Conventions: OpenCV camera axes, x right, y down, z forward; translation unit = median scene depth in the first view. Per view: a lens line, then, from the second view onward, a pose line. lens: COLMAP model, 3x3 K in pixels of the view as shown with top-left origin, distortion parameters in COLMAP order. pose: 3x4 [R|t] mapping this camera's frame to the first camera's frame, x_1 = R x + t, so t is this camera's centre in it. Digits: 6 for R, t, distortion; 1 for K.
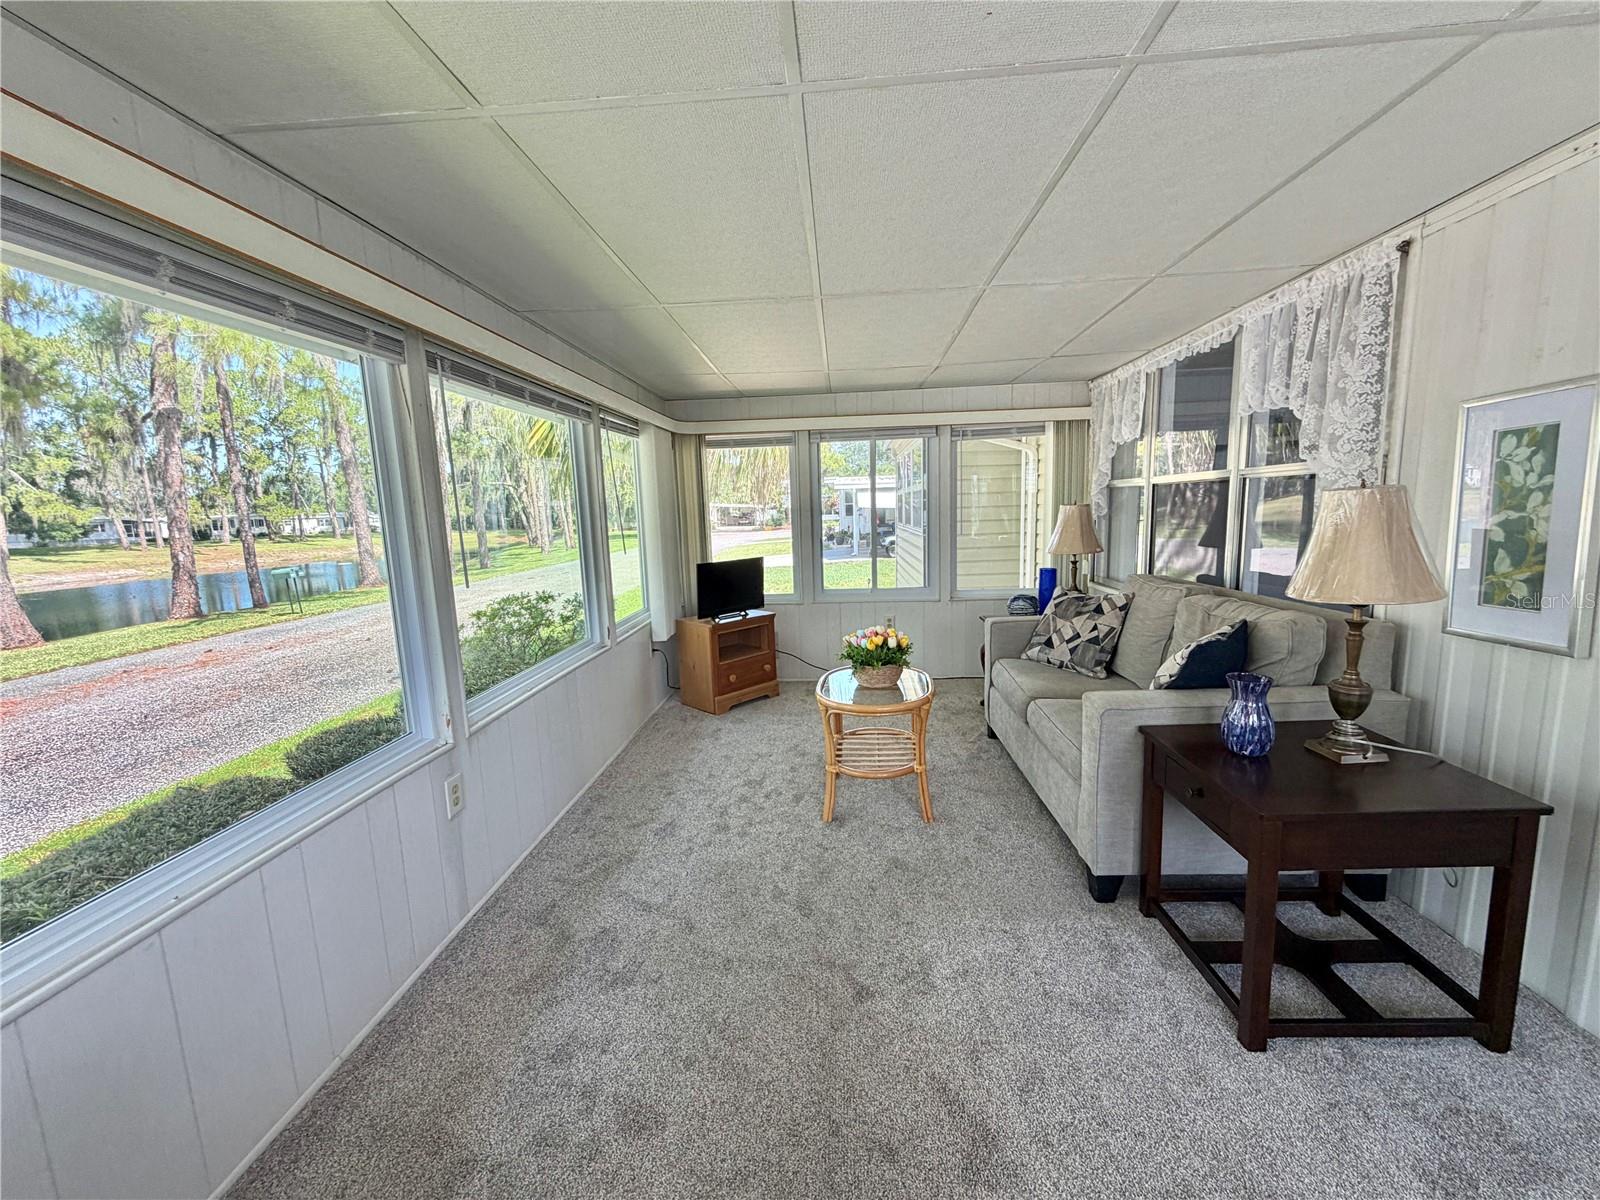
lens RADIAL K [[636.8, 0, 798.6], [0, 636.8, 601.1], [0, 0, 1]] dist [0.000292, -0.000142]
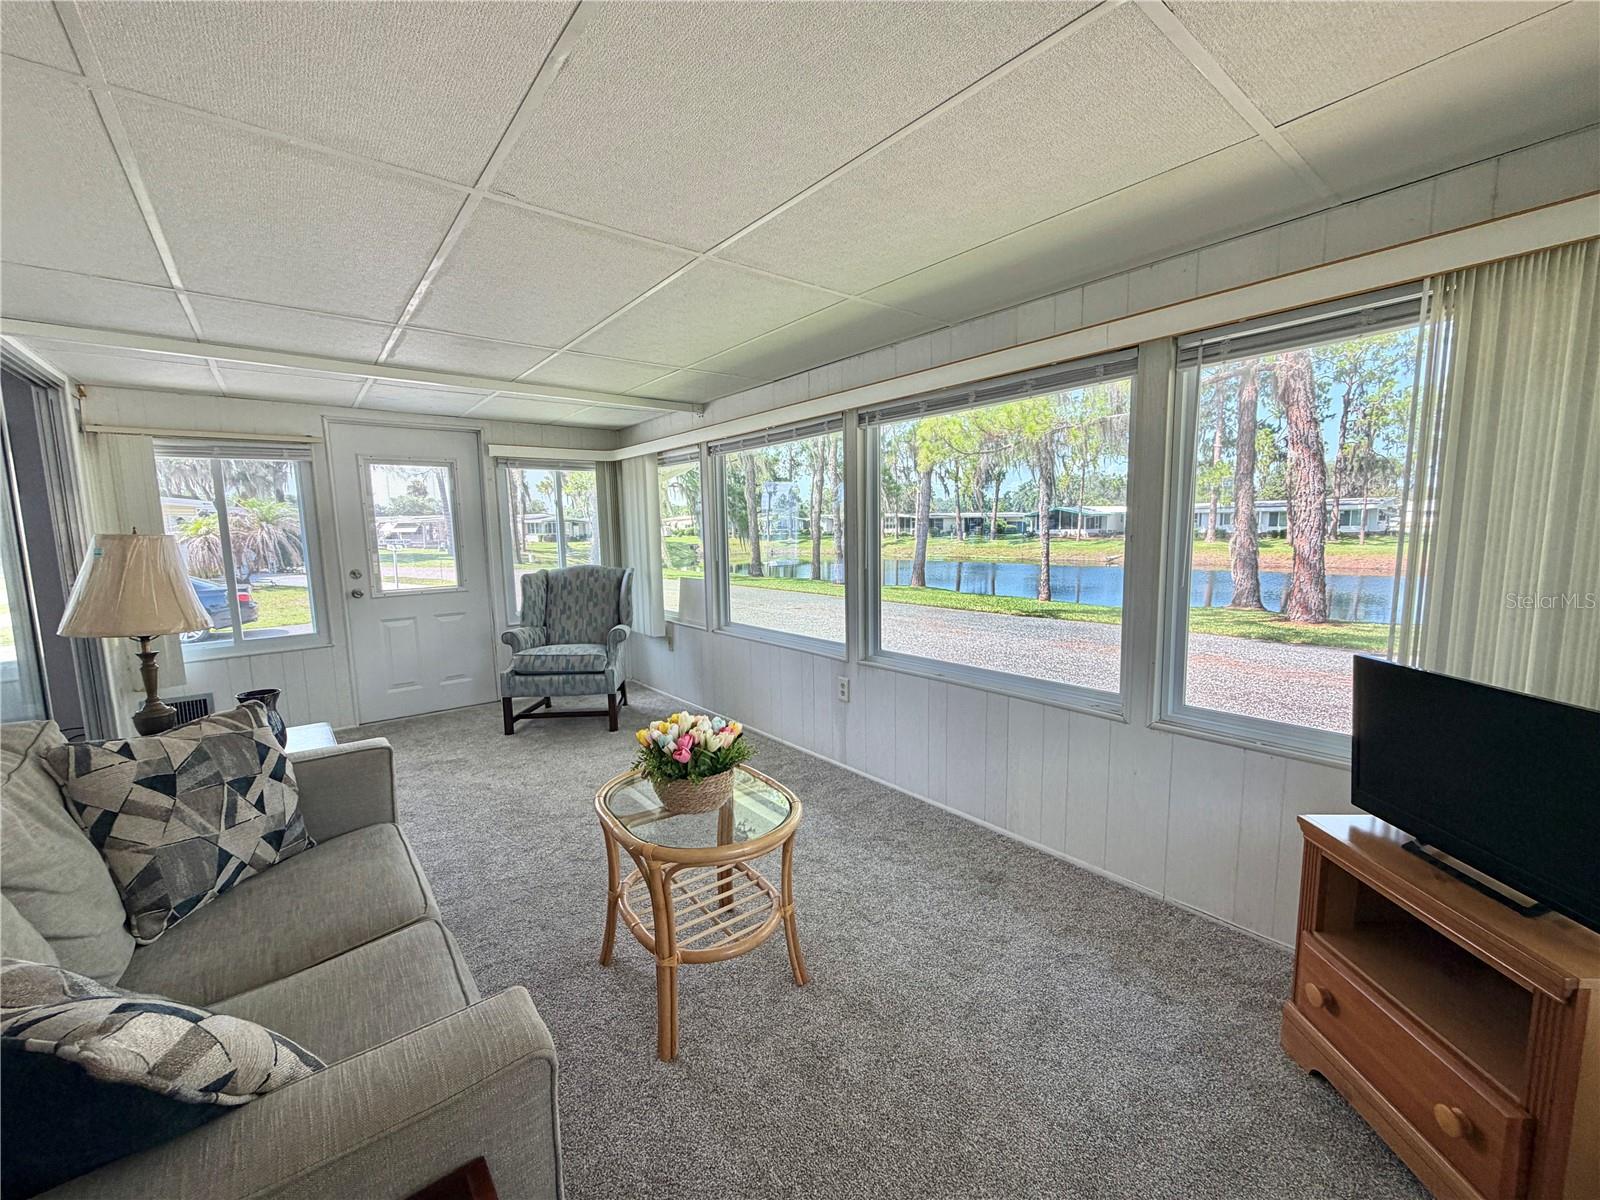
lens RADIAL K [[636.8, 0, 792.9], [0, 636.8, 604.0], [0, 0, 1]] dist [0.000292, -0.000142]
pose [[-0.734819, 0.131475, -0.665398, 0.282047], [-0.053899, 0.966612, 0.250513, -0.141846], [0.676118, 0.219946, -0.703199, 0.913303]]
